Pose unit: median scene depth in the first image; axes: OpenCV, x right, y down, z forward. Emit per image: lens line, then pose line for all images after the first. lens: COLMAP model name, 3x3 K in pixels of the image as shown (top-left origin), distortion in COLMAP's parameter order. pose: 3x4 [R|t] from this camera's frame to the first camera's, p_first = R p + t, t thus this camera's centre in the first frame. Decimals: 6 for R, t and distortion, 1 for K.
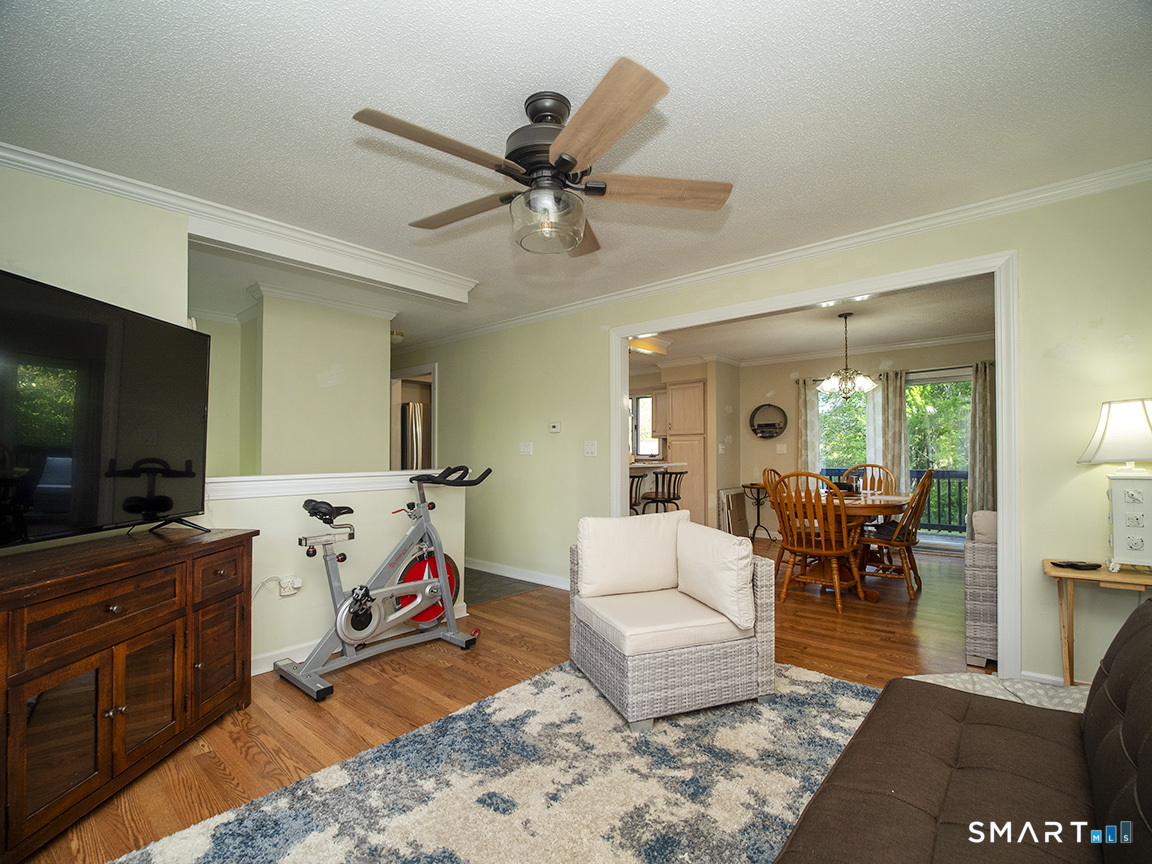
lens RADIAL K [[531.3, 0, 591.1], [0, 531.3, 447.9], [0, 0, 1]] dist [-0.012743, -0.002009]
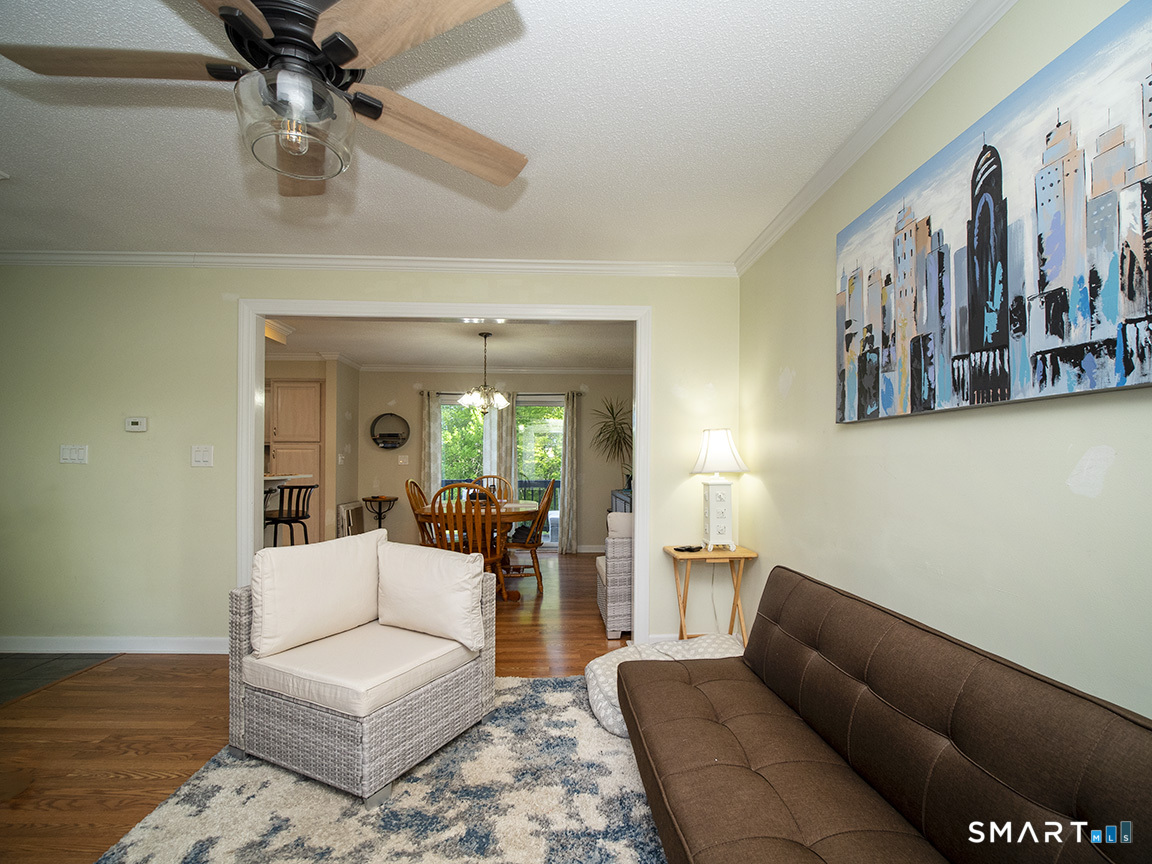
lens RADIAL K [[531.3, 0, 579.3], [0, 531.3, 470.5], [0, 0, 1]] dist [-0.012743, -0.002009]
pose [[0.732484, 0.001591, 0.680782, -0.188992], [-0.015561, 0.999775, 0.014405, 0.004472], [-0.680606, -0.021145, 0.732344, 0.165817]]
